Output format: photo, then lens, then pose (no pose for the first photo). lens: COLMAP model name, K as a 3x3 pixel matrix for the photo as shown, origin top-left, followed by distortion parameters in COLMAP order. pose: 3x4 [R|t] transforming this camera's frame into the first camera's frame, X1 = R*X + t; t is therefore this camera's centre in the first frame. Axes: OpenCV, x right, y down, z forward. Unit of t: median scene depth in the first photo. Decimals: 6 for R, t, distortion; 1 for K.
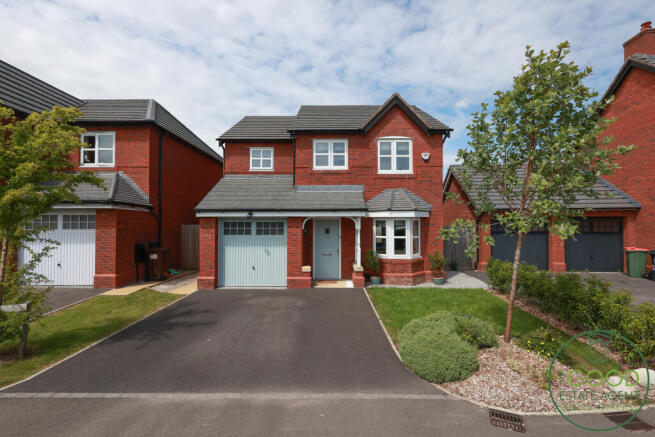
lens RADIAL K [[303.1, 0, 327.2], [0, 303.1, 222.2], [0, 0, 1]] dist [0.002705, 0.000464]
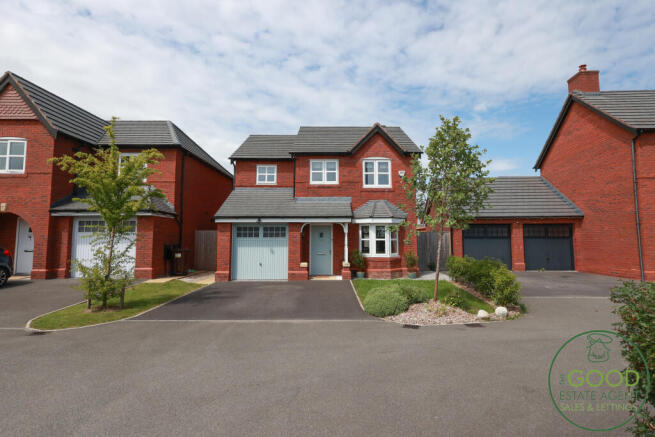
lens RADIAL K [[303.1, 0, 328.7], [0, 303.1, 215.0], [0, 0, 1]] dist [0.002705, 0.000464]
pose [[0.999934, 0.001036, 0.011435, 0.015465], [-0.000408, 0.998500, -0.054757, 0.017073], [-0.011474, 0.054749, 0.998434, -0.214547]]
